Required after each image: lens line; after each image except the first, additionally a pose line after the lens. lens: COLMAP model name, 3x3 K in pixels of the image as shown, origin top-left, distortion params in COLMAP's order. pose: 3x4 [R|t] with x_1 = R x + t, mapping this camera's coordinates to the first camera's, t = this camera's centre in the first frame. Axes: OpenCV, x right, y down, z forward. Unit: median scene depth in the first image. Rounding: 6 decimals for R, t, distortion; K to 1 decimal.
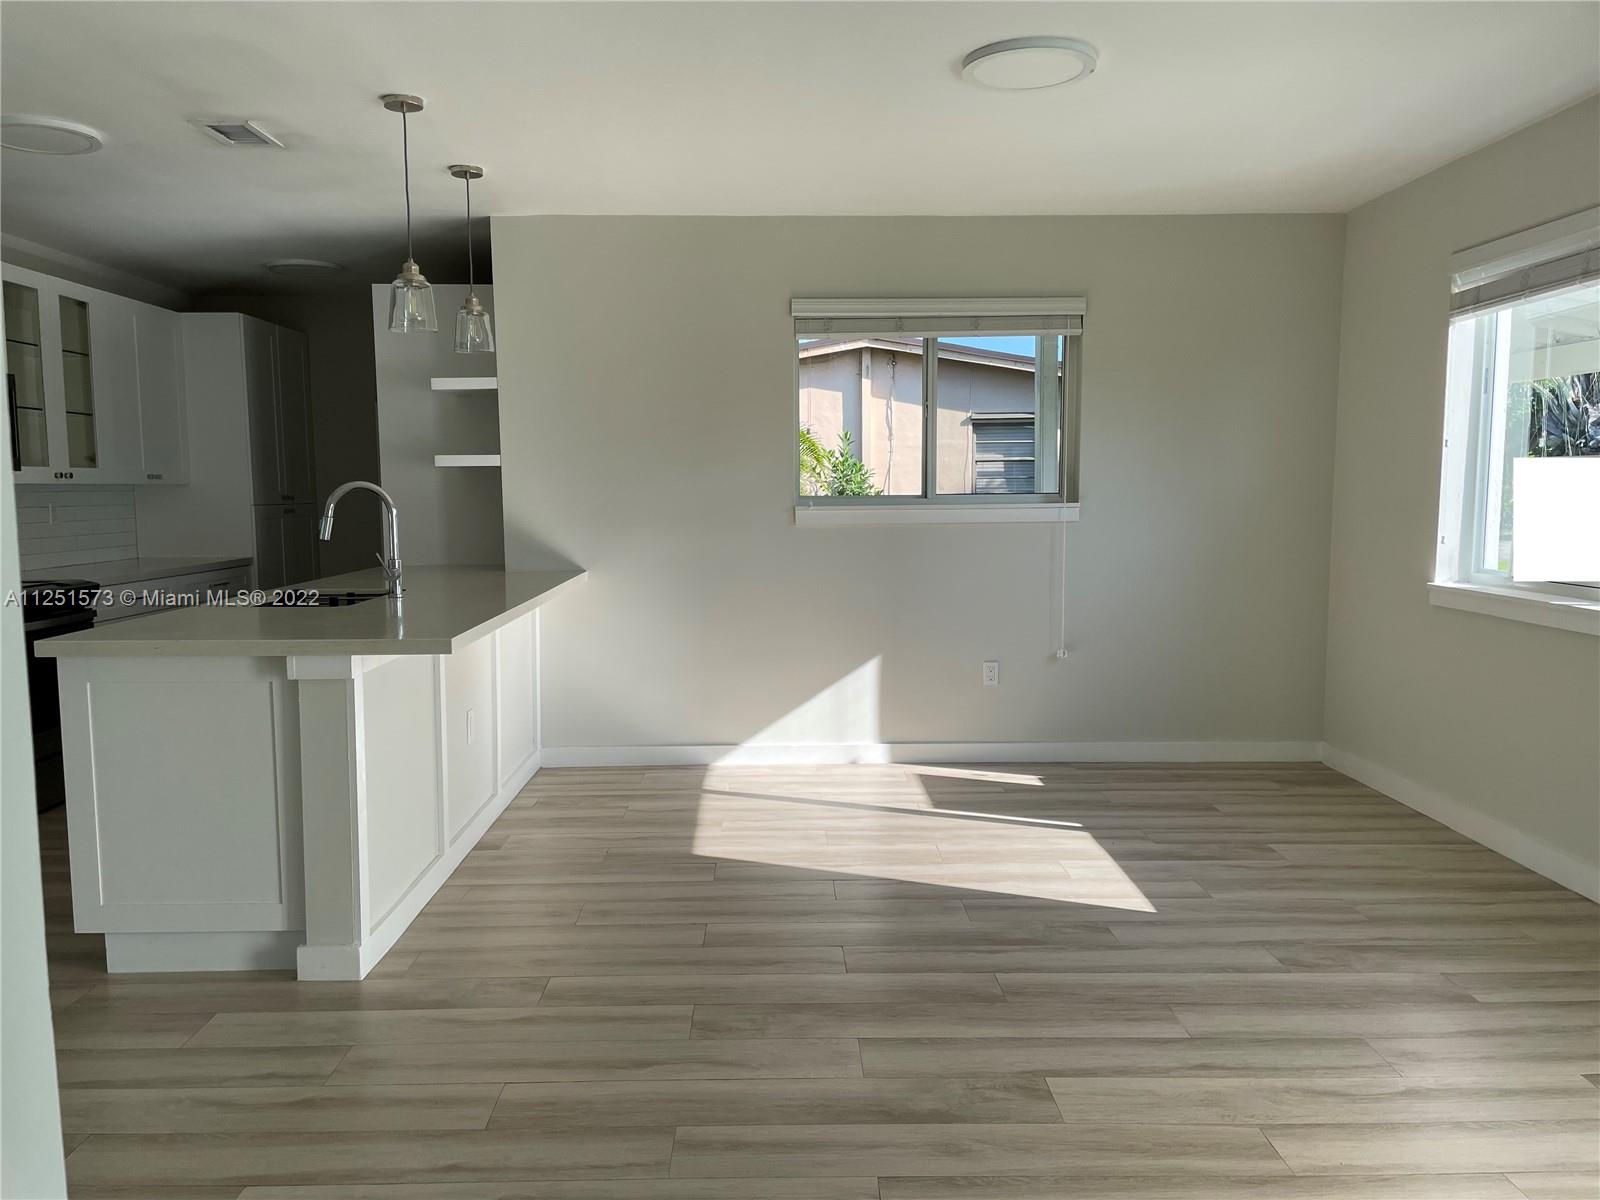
lens RADIAL K [[1211.6, 0, 796.6], [0, 1211.6, 602.9], [0, 0, 1]] dist [0.047335, -0.042725]
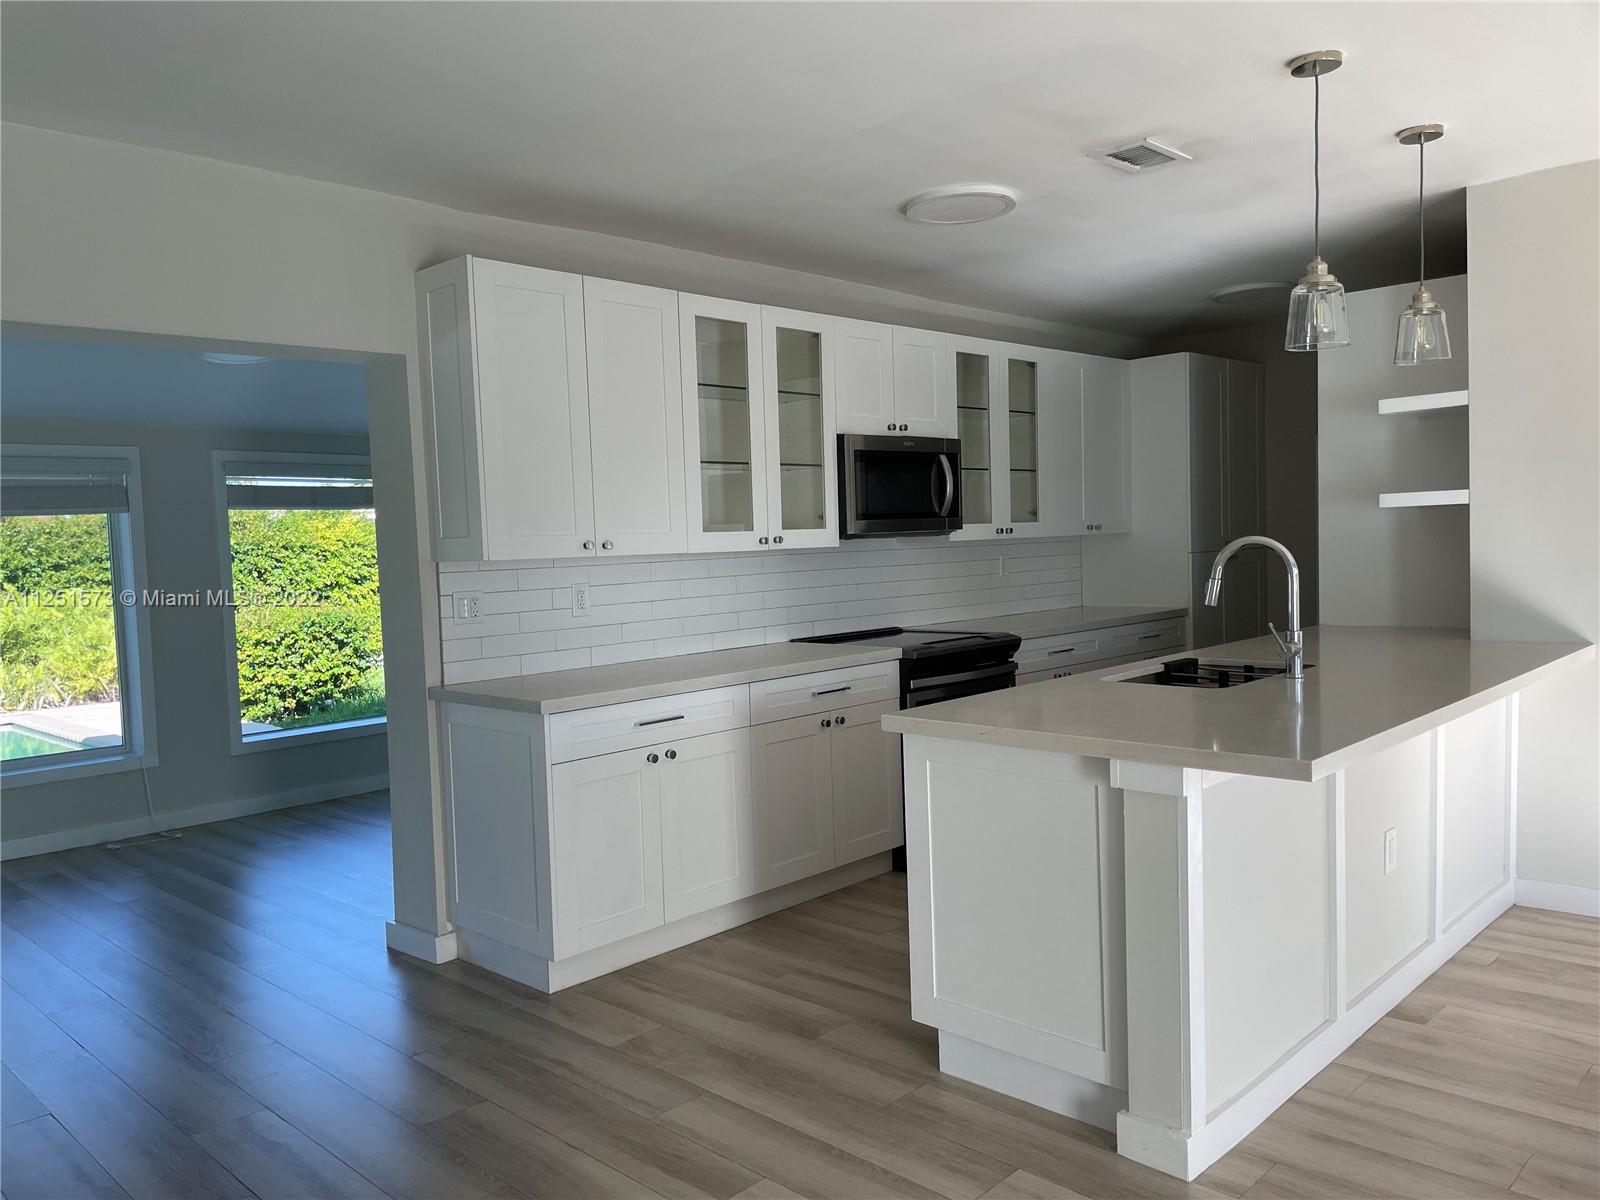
lens RADIAL K [[1211.6, 0, 785.6], [0, 1211.6, 603.3], [0, 0, 1]] dist [0.047335, -0.042725]
pose [[0.701410, 0.019689, -0.712486, 0.010450], [-0.037261, 0.999264, -0.009068, -0.032032], [0.711784, 0.032909, 0.701627, 0.177343]]
